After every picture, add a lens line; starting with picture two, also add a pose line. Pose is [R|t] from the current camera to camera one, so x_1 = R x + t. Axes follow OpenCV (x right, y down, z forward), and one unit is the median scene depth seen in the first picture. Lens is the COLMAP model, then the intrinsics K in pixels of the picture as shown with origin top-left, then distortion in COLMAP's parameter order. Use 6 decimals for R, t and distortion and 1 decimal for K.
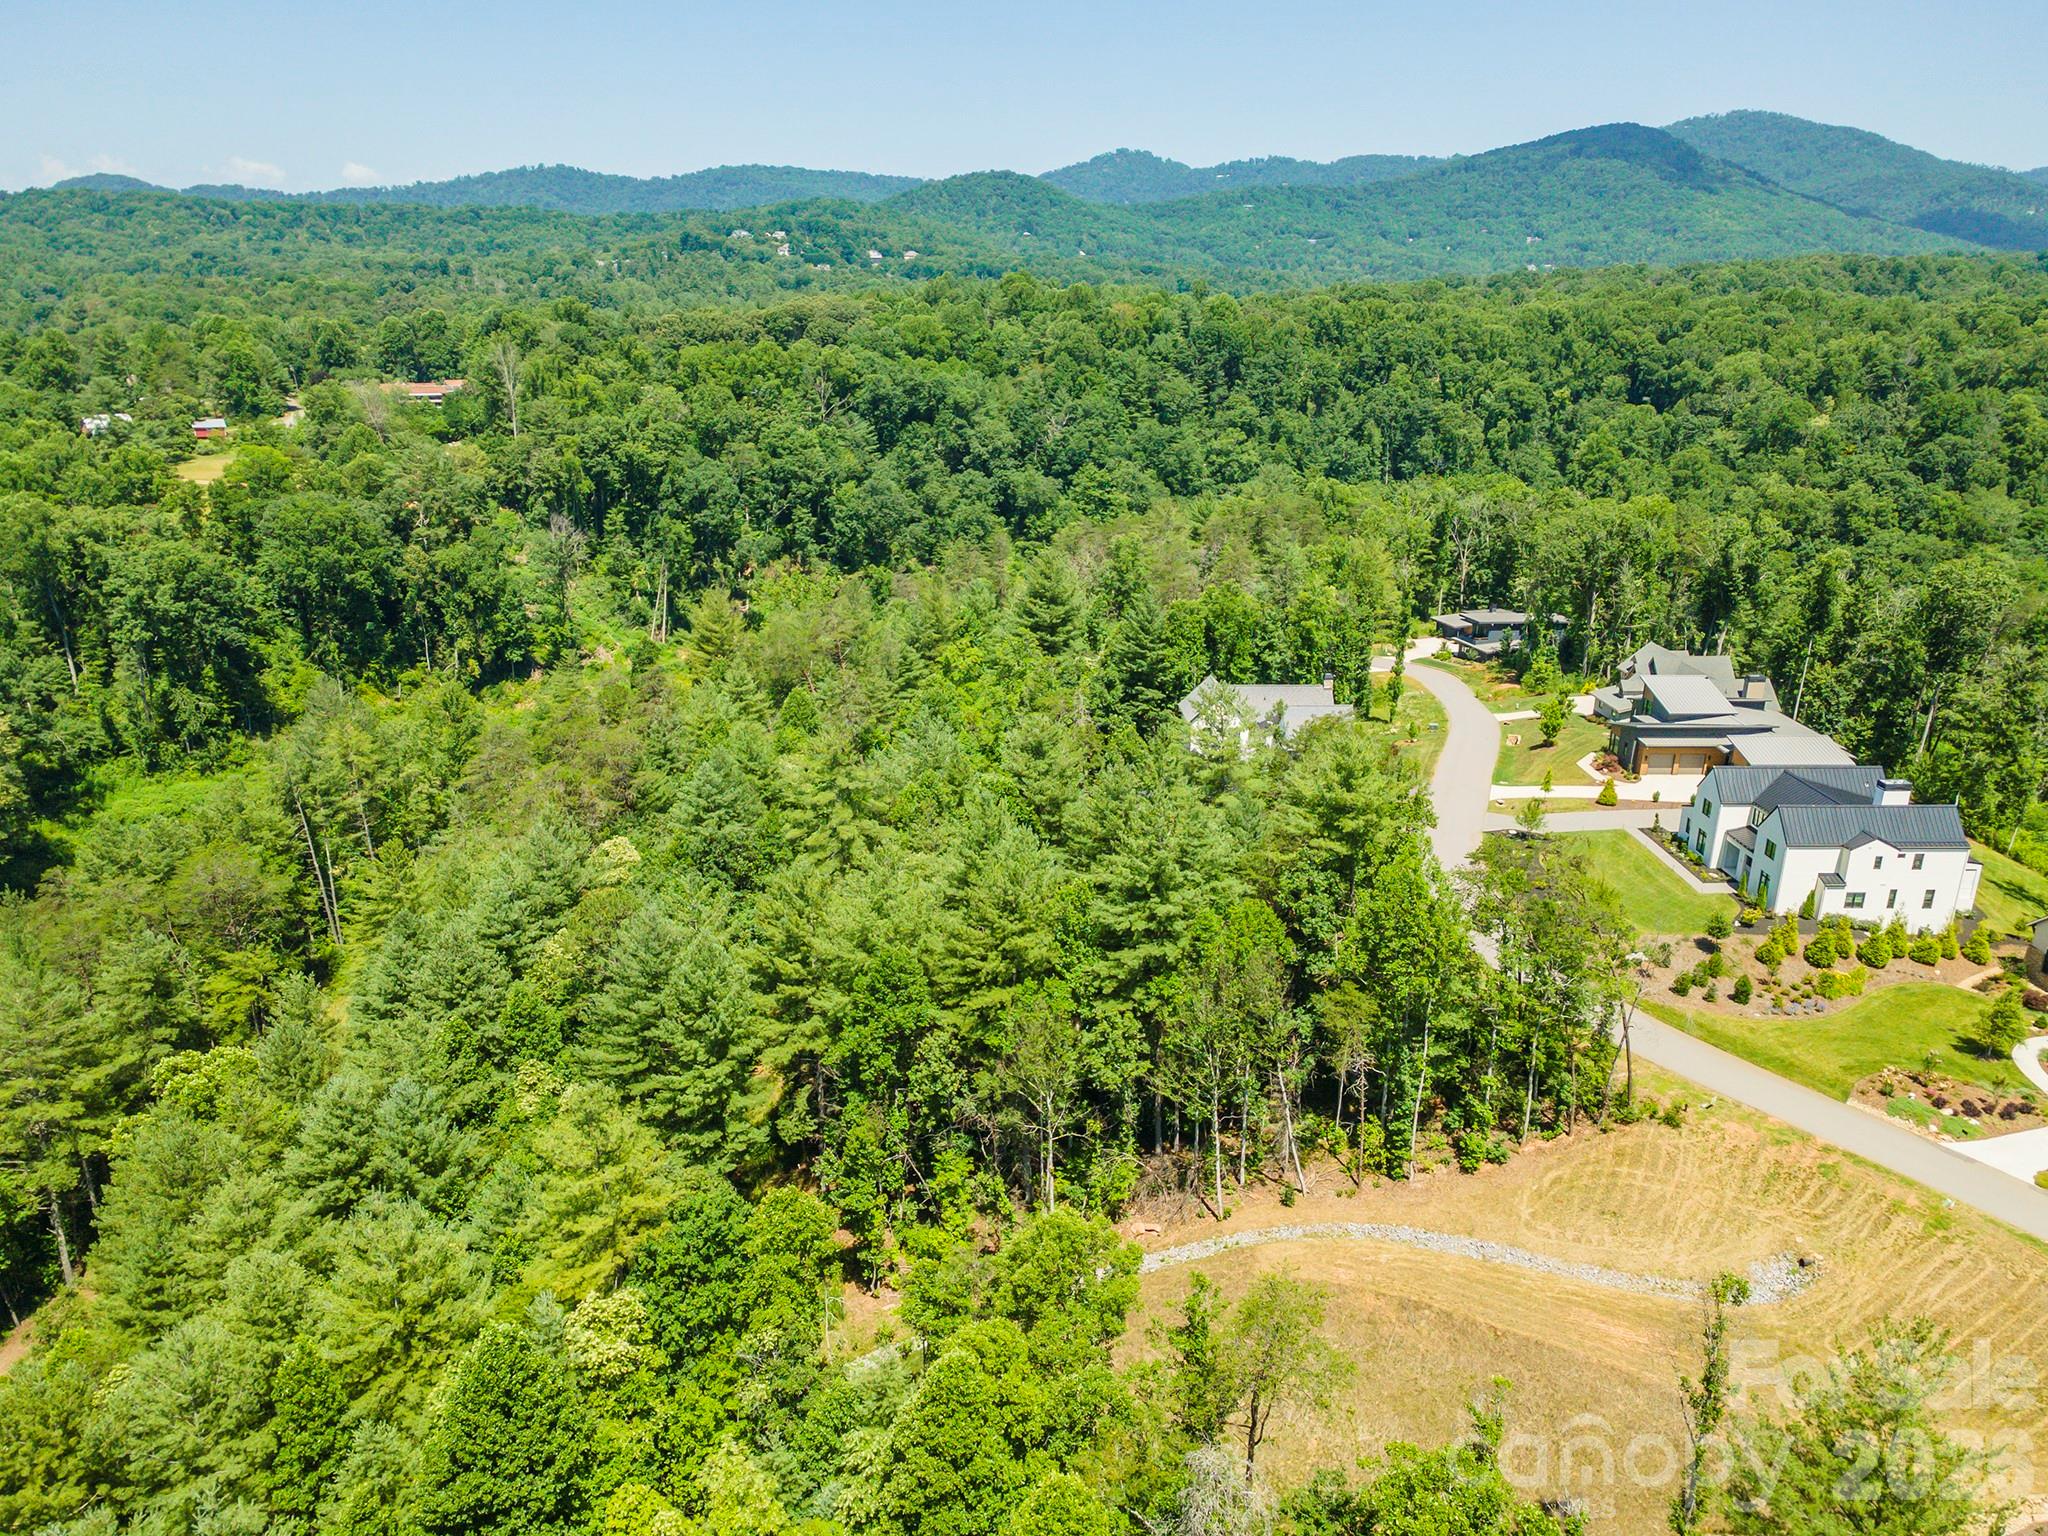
lens RADIAL K [[1484.5, 0, 1016.3], [0, 1484.5, 767.7], [0, 0, 1]] dist [0.021524, 0.068547]
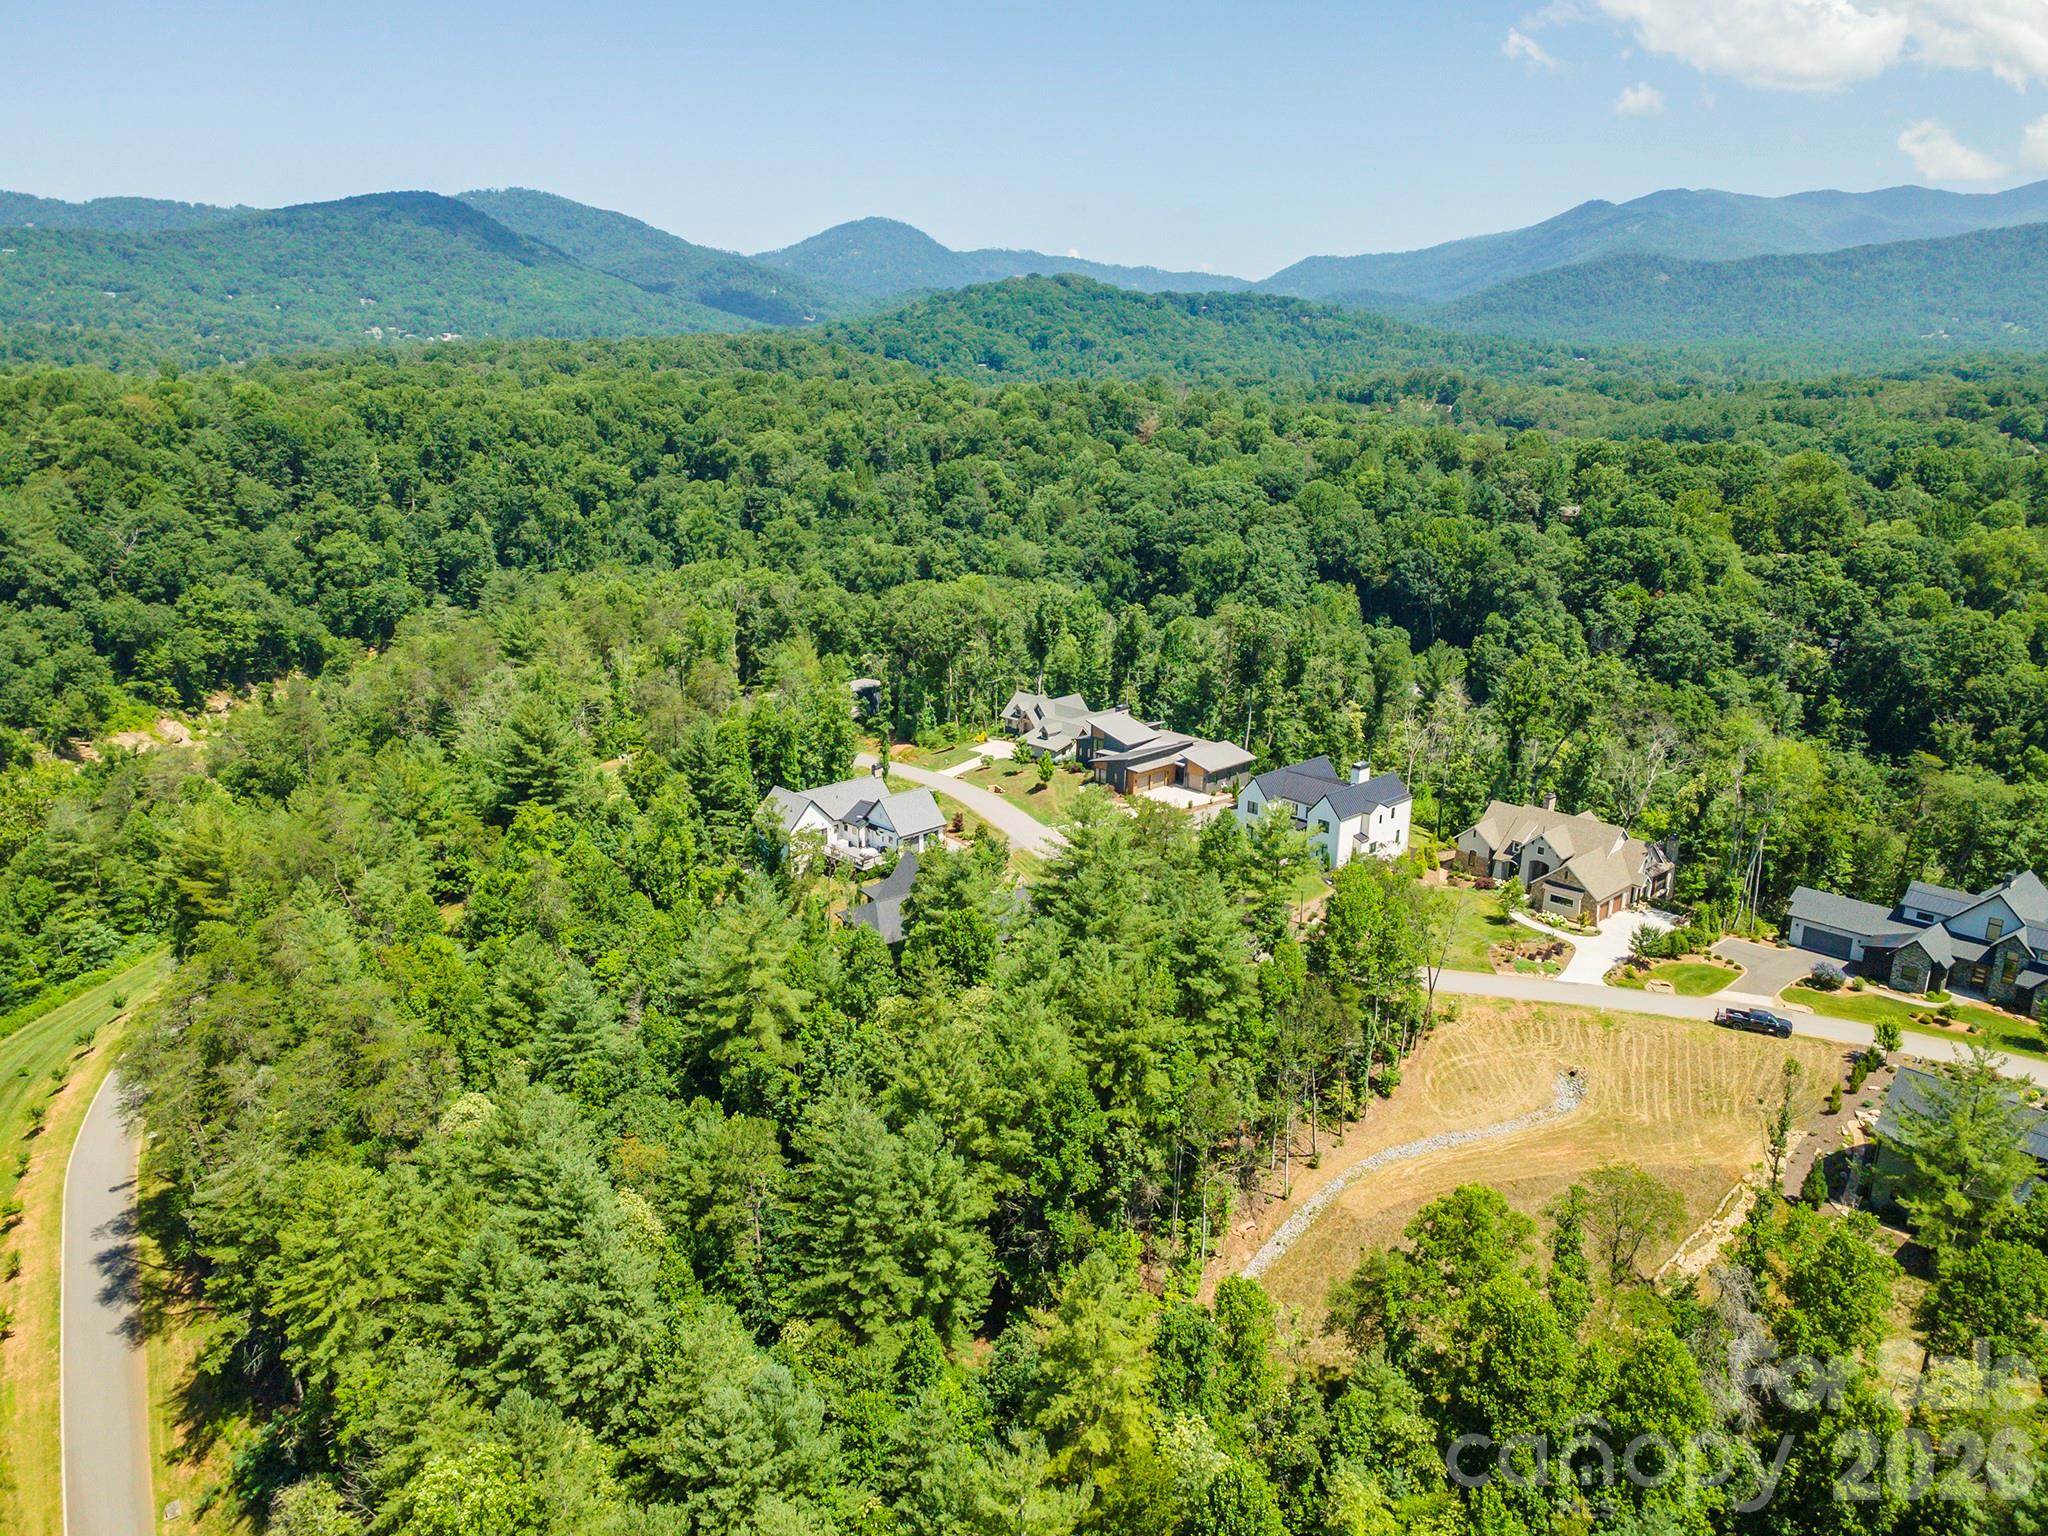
lens RADIAL K [[1484.5, 0, 1016.3], [0, 1484.5, 767.7], [0, 0, 1]] dist [0.021524, 0.068547]
pose [[0.757726, -0.185929, 0.625526, -0.160503], [0.209288, 0.977157, 0.036926, -0.030778], [-0.618102, 0.102935, 0.779329, 0.023926]]
